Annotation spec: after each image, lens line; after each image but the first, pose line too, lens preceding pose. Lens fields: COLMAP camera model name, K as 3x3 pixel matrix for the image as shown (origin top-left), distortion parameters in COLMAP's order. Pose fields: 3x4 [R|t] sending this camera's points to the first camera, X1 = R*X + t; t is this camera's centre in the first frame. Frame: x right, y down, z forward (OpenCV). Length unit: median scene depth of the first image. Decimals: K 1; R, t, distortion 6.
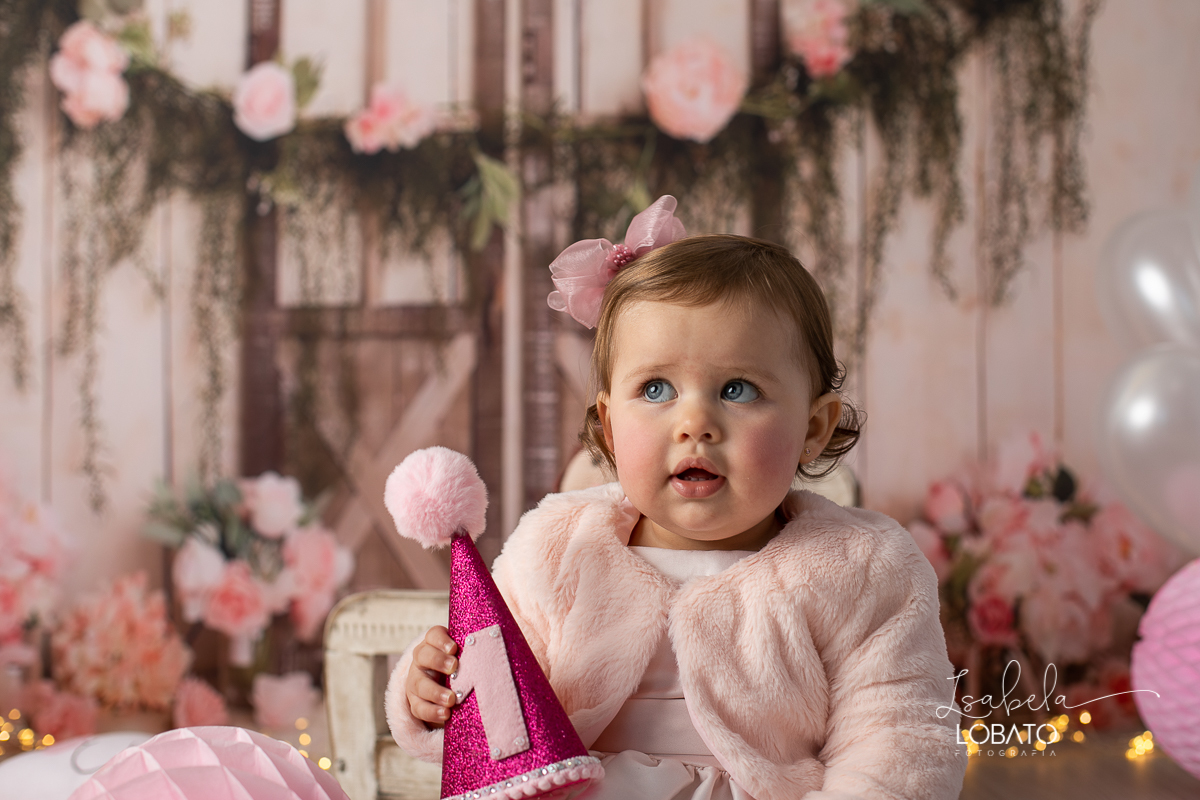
lens RADIAL K [[2067.8, 0, 651.9], [0, 2067.8, 358.0], [0, 0, 1]] dist [-0.142160, 0.000000]
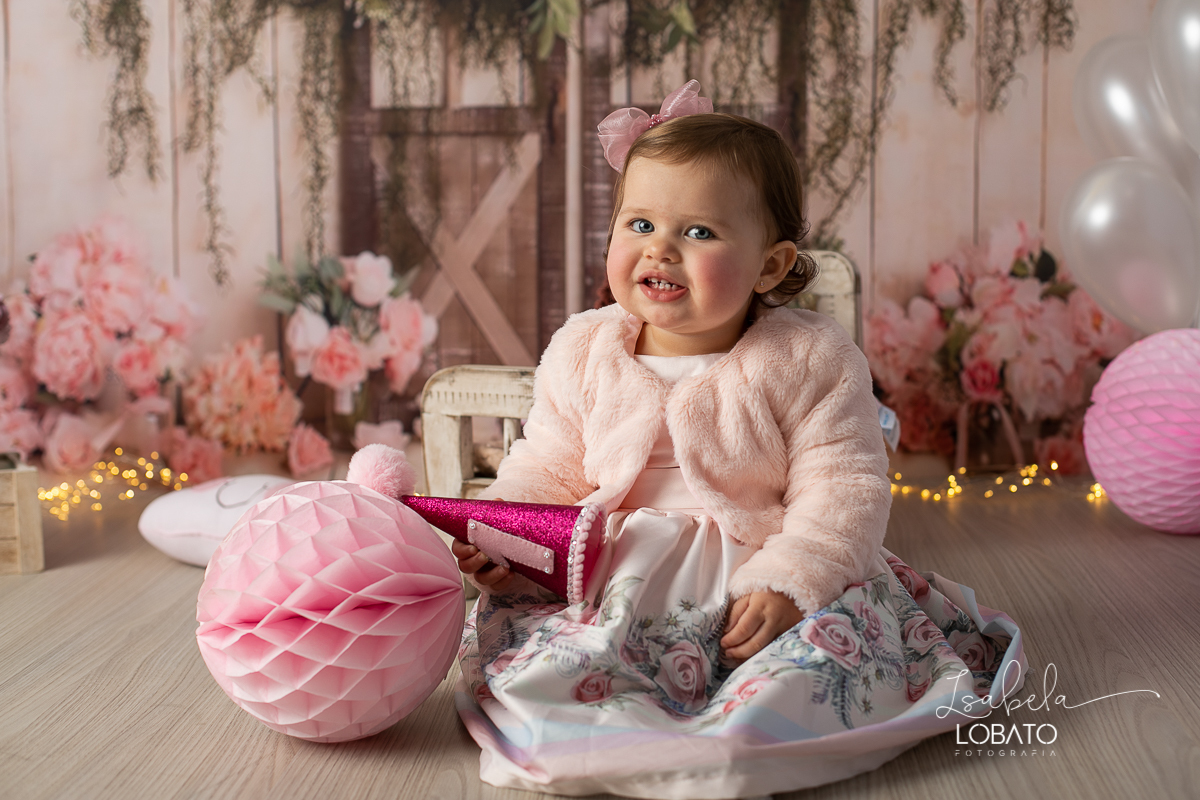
lens RADIAL K [[2067.8, 0, 654.5], [0, 2067.8, 398.5], [0, 0, 1]] dist [-0.142160, 0.000000]
pose [[0.999435, 0.009092, -0.032343, 0.017511], [-0.004185, 0.988878, 0.148671, -0.036531], [0.033335, -0.148452, 0.988358, -0.169463]]
